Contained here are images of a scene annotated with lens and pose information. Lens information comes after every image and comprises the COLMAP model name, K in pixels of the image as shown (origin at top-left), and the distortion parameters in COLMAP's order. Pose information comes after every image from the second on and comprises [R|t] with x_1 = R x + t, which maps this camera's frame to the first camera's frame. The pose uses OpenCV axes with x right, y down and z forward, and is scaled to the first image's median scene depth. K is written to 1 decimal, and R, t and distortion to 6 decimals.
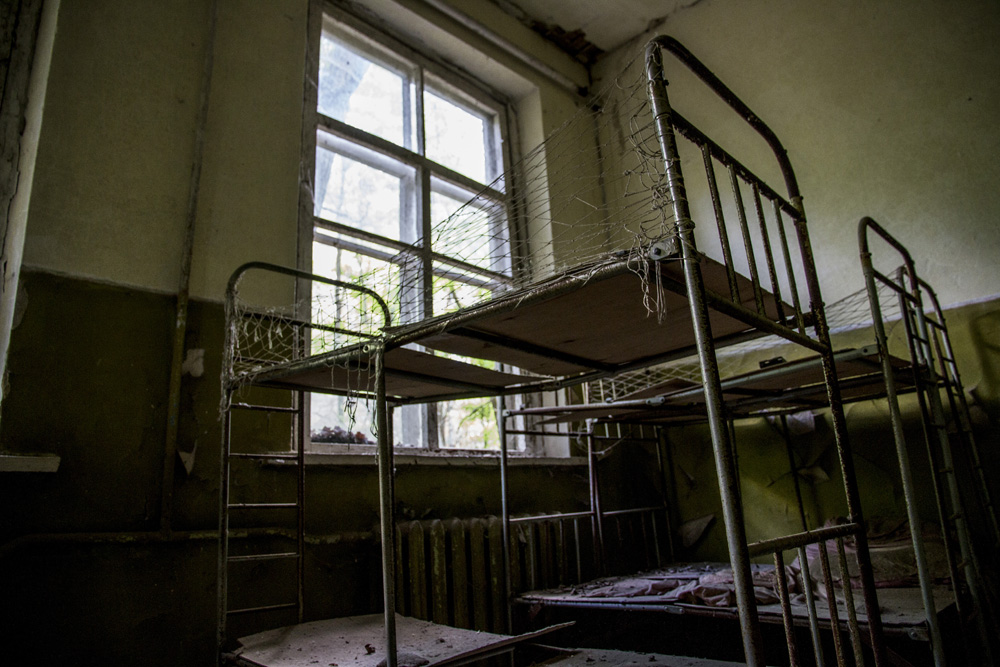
lens RADIAL K [[674.5, 0, 500.0], [0, 674.5, 333.5], [0, 0, 1]] dist [0.001141, -0.000020]
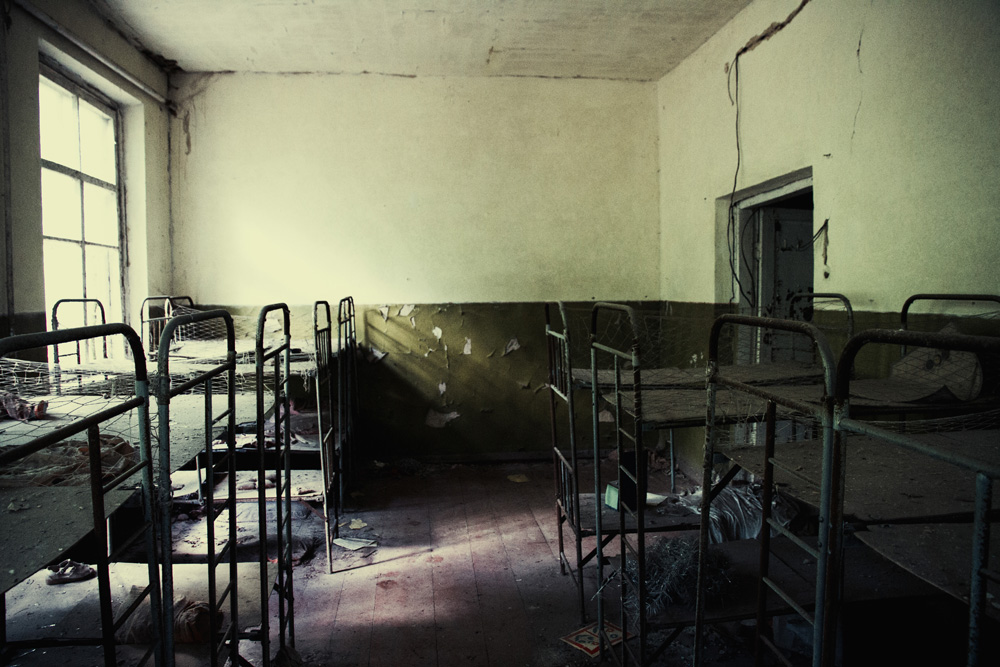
lens RADIAL K [[674.5, 0, 500.0], [0, 674.5, 333.5], [0, 0, 1]] dist [0.001141, -0.000020]
pose [[0.655183, 0.057746, 0.753260, -0.474548], [-0.225272, 0.966648, 0.121836, -0.246098], [-0.721102, -0.249513, 0.646339, -0.519696]]
